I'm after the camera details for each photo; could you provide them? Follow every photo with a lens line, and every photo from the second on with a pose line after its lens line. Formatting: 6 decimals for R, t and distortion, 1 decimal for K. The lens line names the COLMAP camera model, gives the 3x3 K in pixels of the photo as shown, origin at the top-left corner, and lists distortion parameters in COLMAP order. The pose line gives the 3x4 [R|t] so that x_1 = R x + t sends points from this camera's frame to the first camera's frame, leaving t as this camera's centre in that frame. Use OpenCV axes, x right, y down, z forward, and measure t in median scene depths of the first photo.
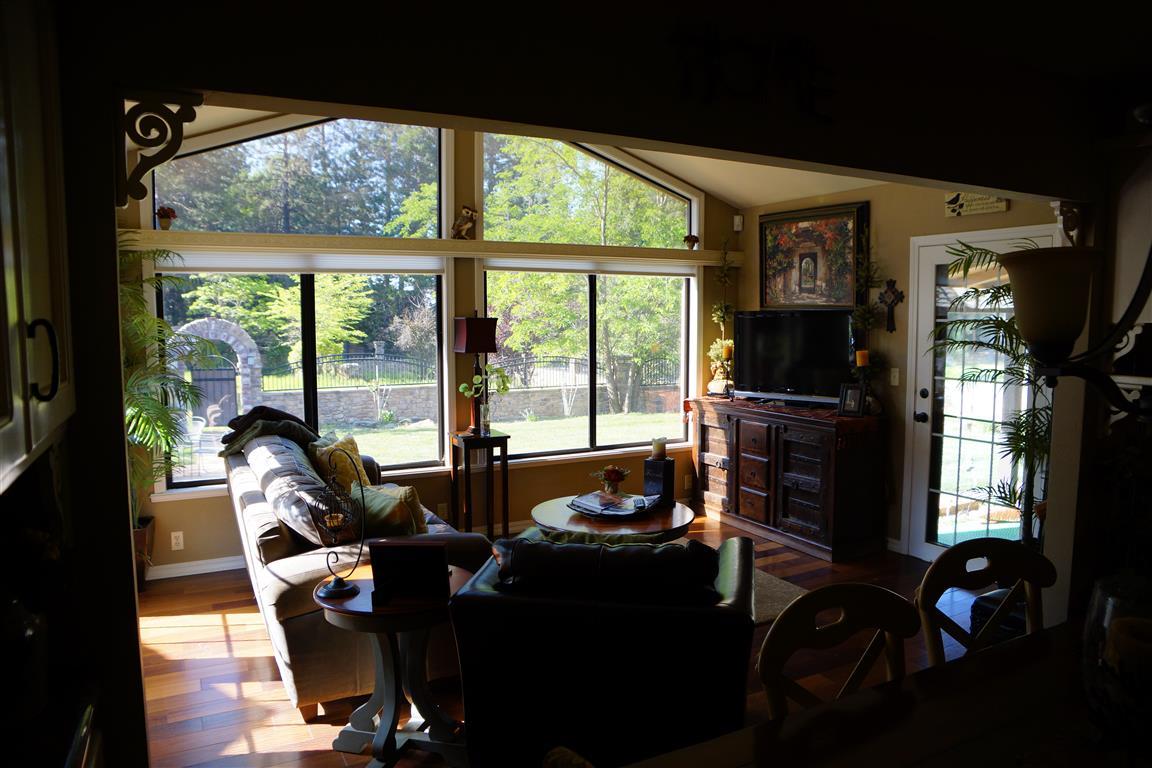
lens RADIAL K [[788.4, 0, 576.0], [0, 788.4, 384.0], [0, 0, 1]] dist [-0.109878, 0.001347]
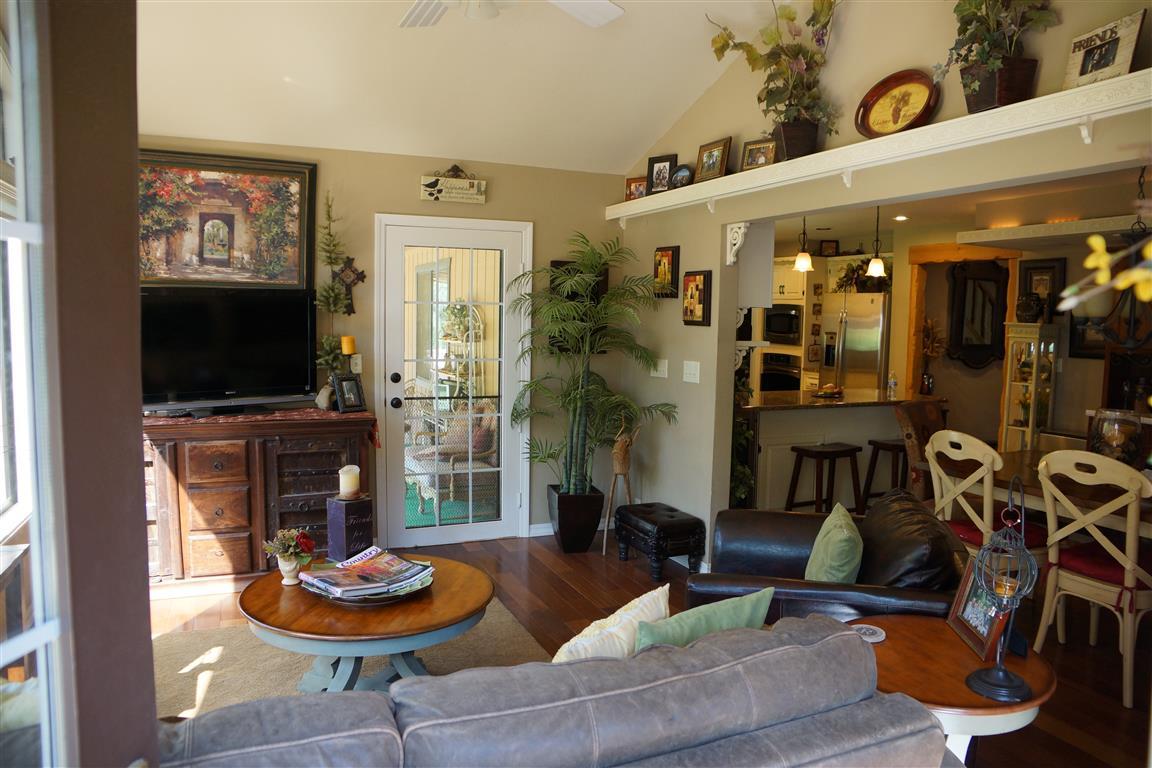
lens RADIAL K [[788.4, 0, 576.0], [0, 788.4, 384.0], [0, 0, 1]] dist [-0.109878, 0.001347]
pose [[0.064984, -0.091212, 0.993709, -0.486308], [0.065654, 0.994047, 0.086950, -0.048054], [-0.995724, 0.059591, 0.070585, 0.665823]]
